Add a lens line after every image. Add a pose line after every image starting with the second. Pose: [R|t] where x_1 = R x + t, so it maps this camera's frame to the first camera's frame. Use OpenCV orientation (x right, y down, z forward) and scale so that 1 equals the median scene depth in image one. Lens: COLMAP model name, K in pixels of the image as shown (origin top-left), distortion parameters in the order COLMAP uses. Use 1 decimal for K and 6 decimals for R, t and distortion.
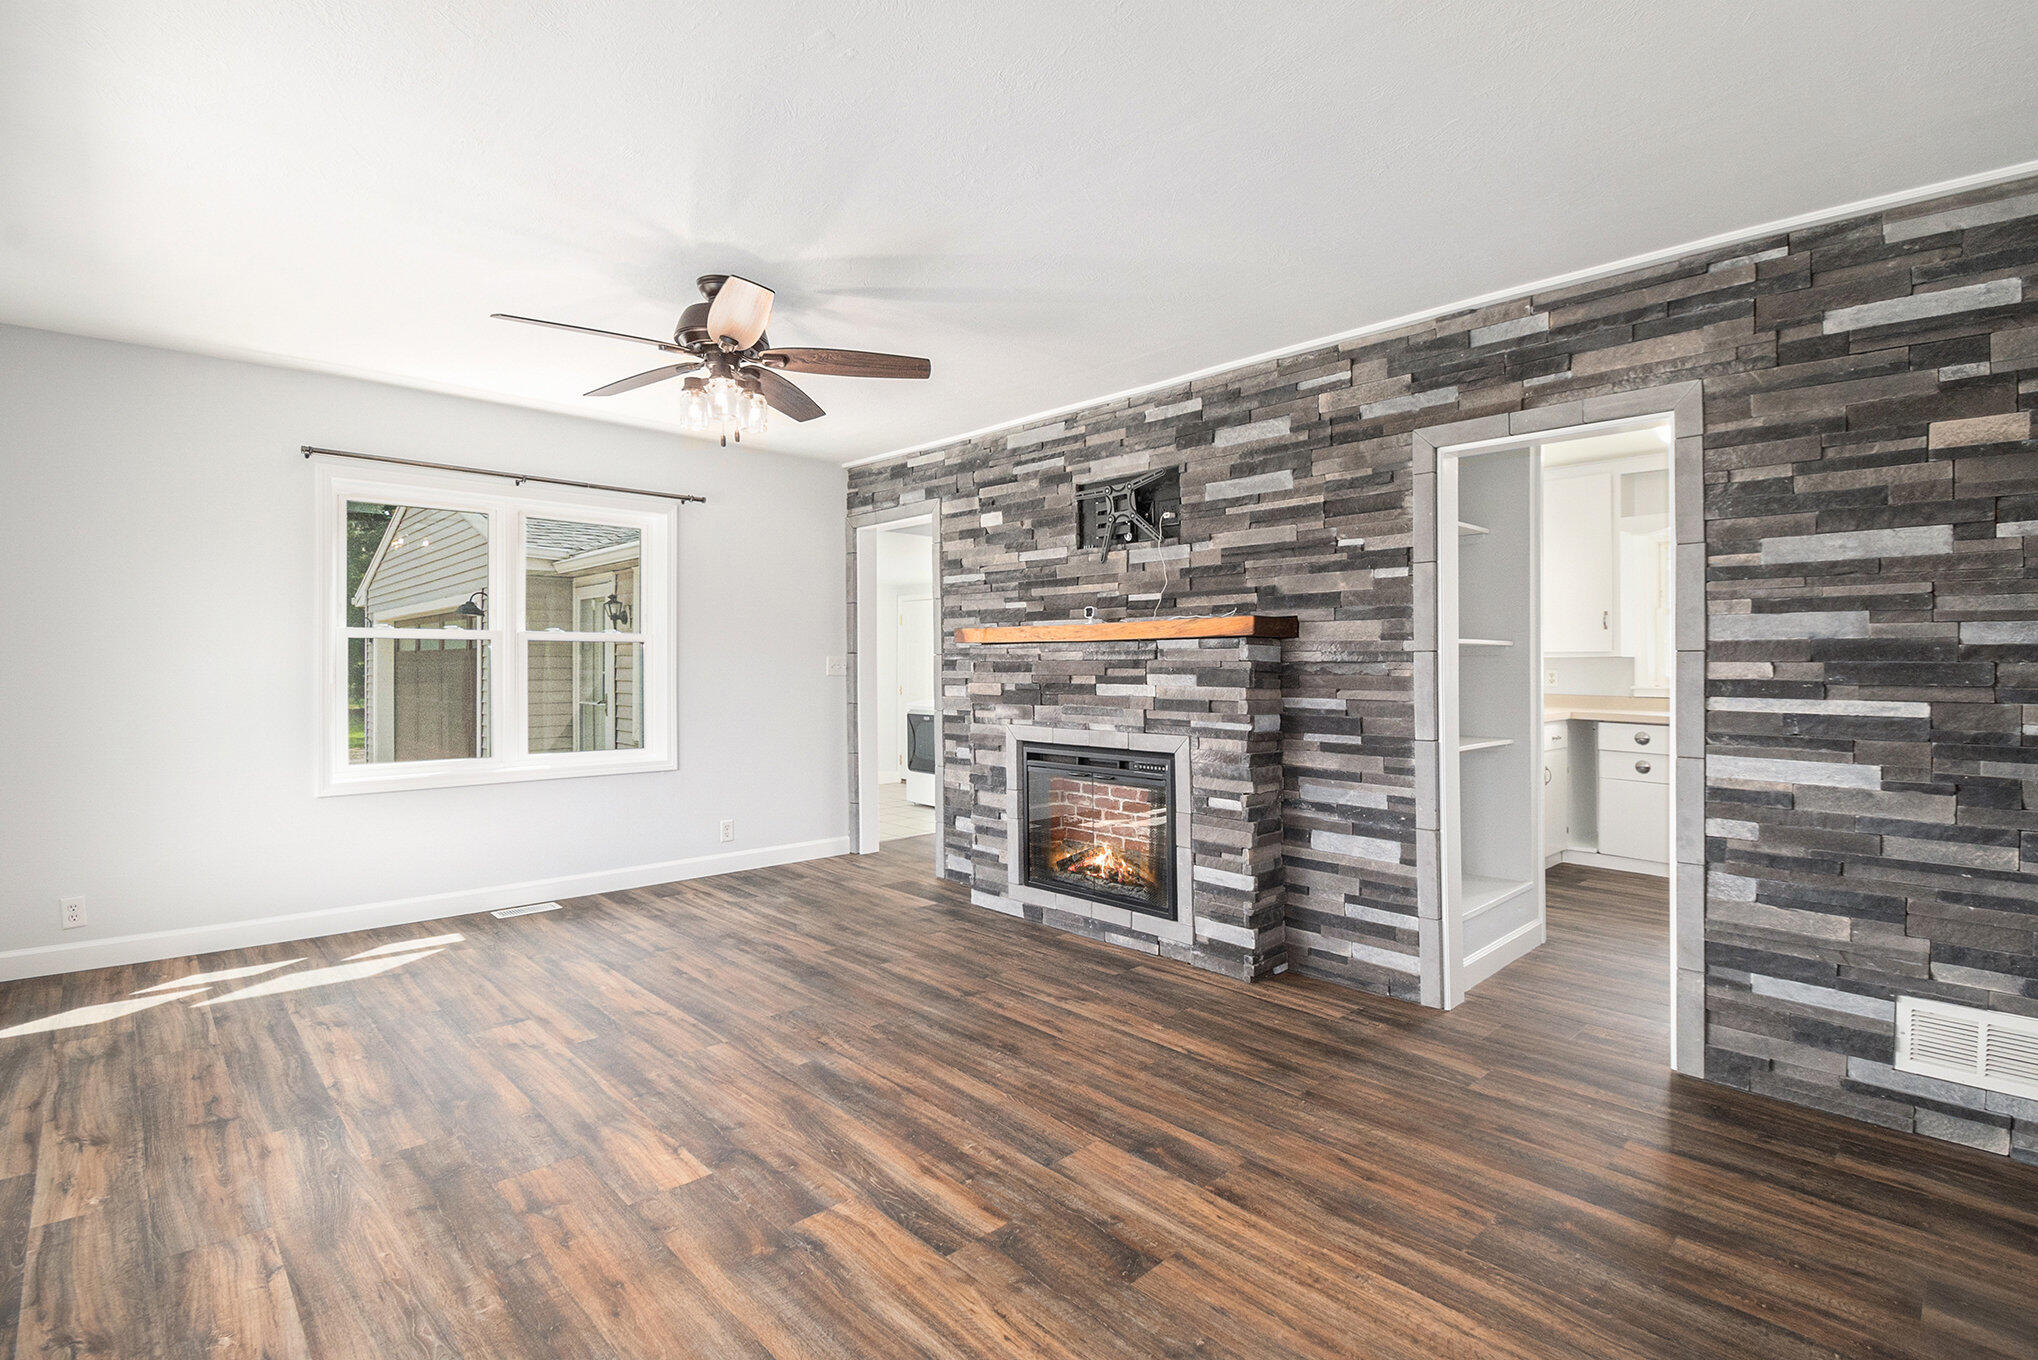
lens RADIAL K [[976.0, 0, 1013.8], [0, 976.0, 679.2], [0, 0, 1]] dist [0.014541, -0.013354]
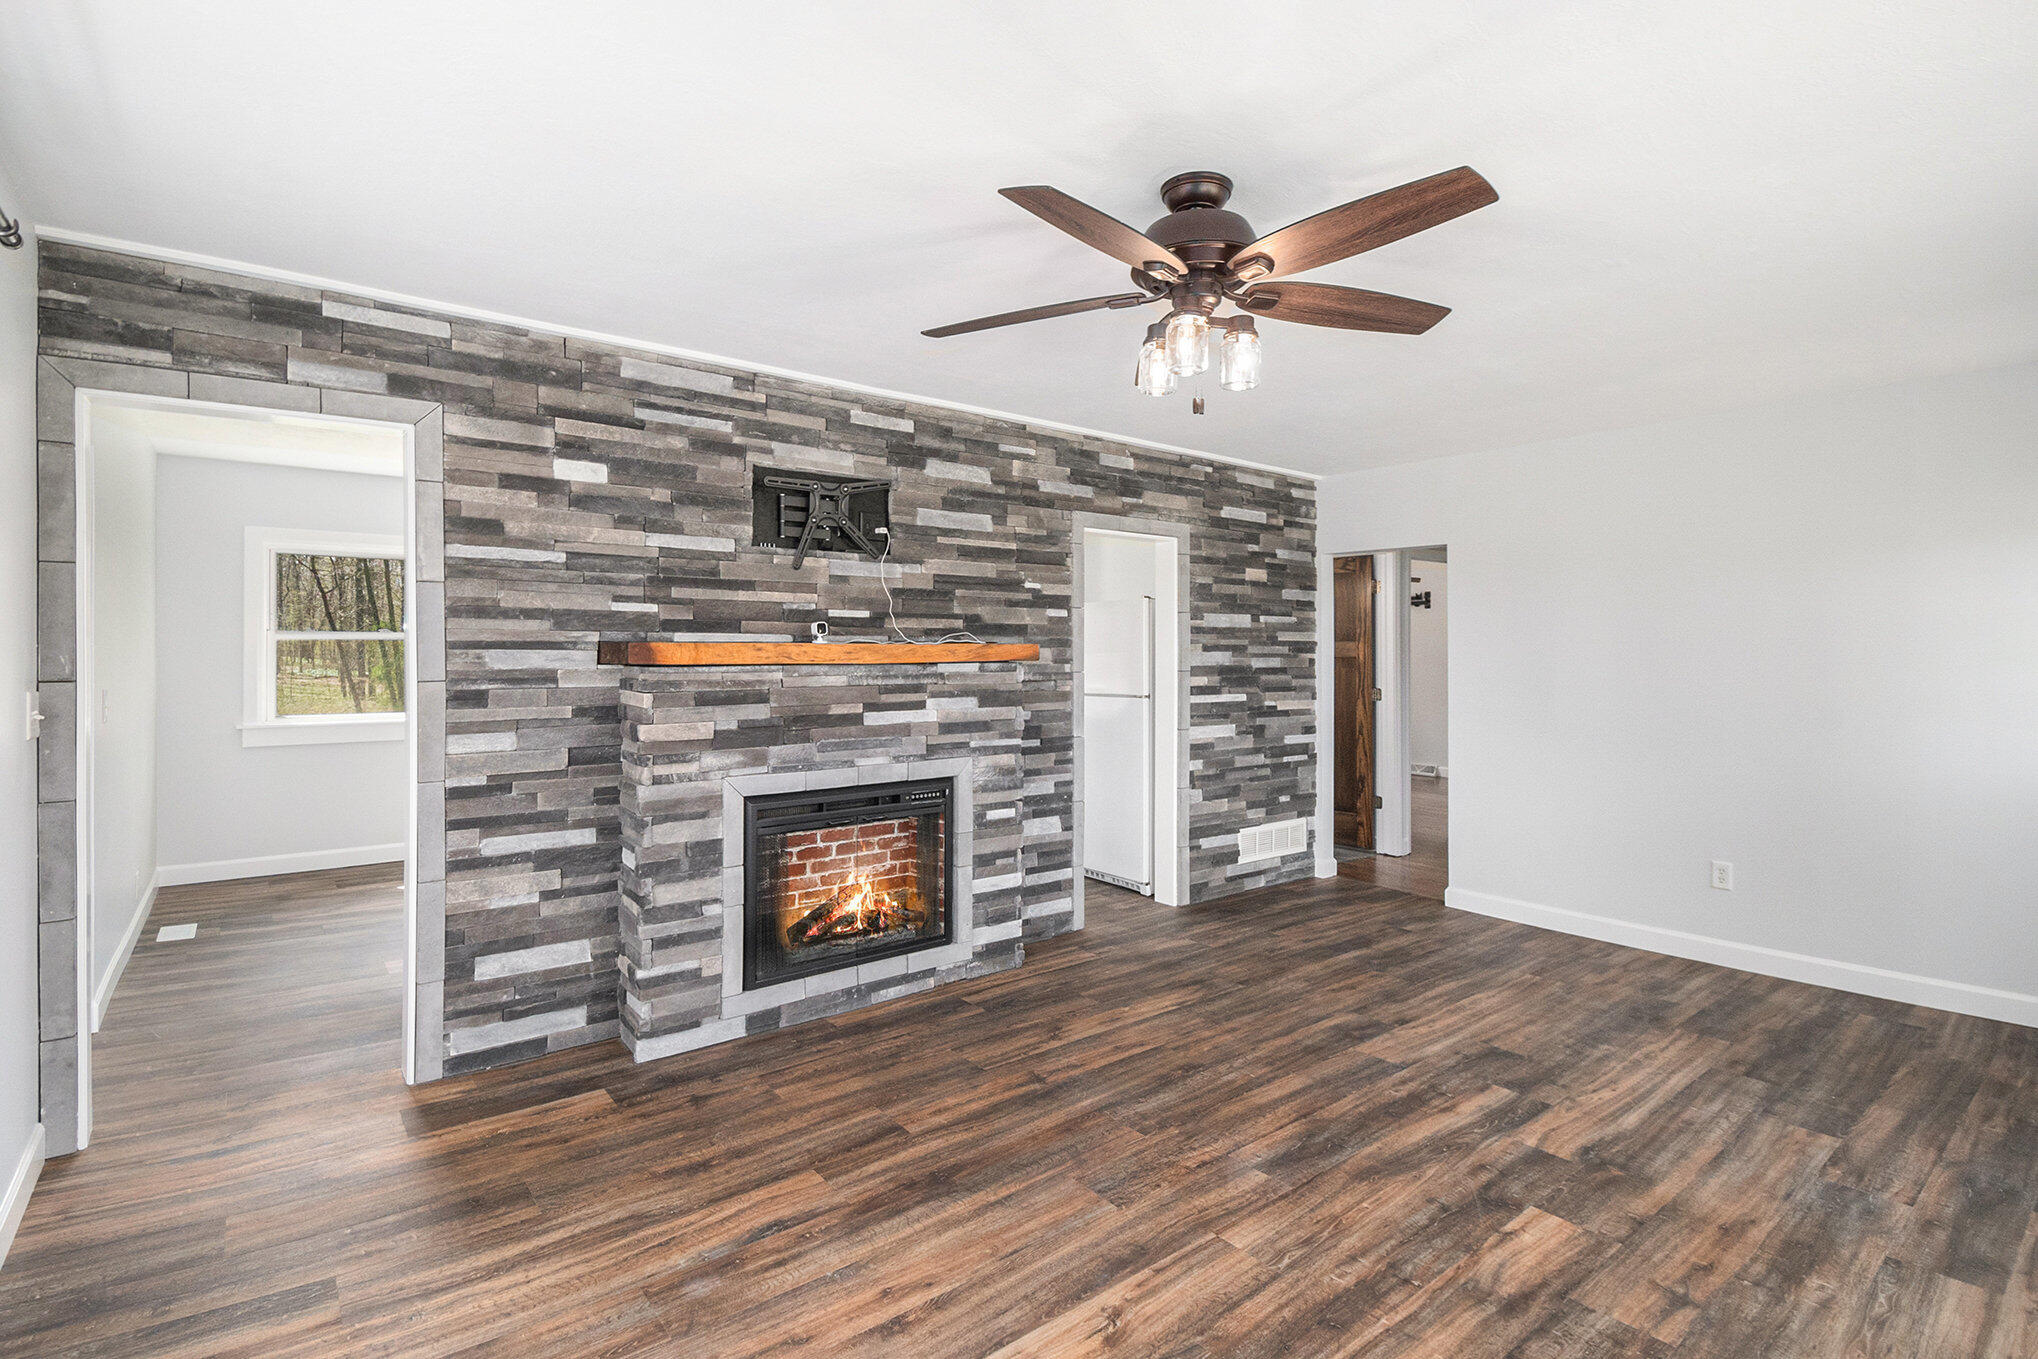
lens RADIAL K [[976.0, 0, 973.5], [0, 976.0, 632.5], [0, 0, 1]] dist [0.014541, -0.013354]
pose [[0.094696, 0.008310, 0.995472, -0.975055], [0.008136, 0.999925, -0.009121, -0.073272], [-0.995473, 0.008963, 0.094621, 1.025835]]
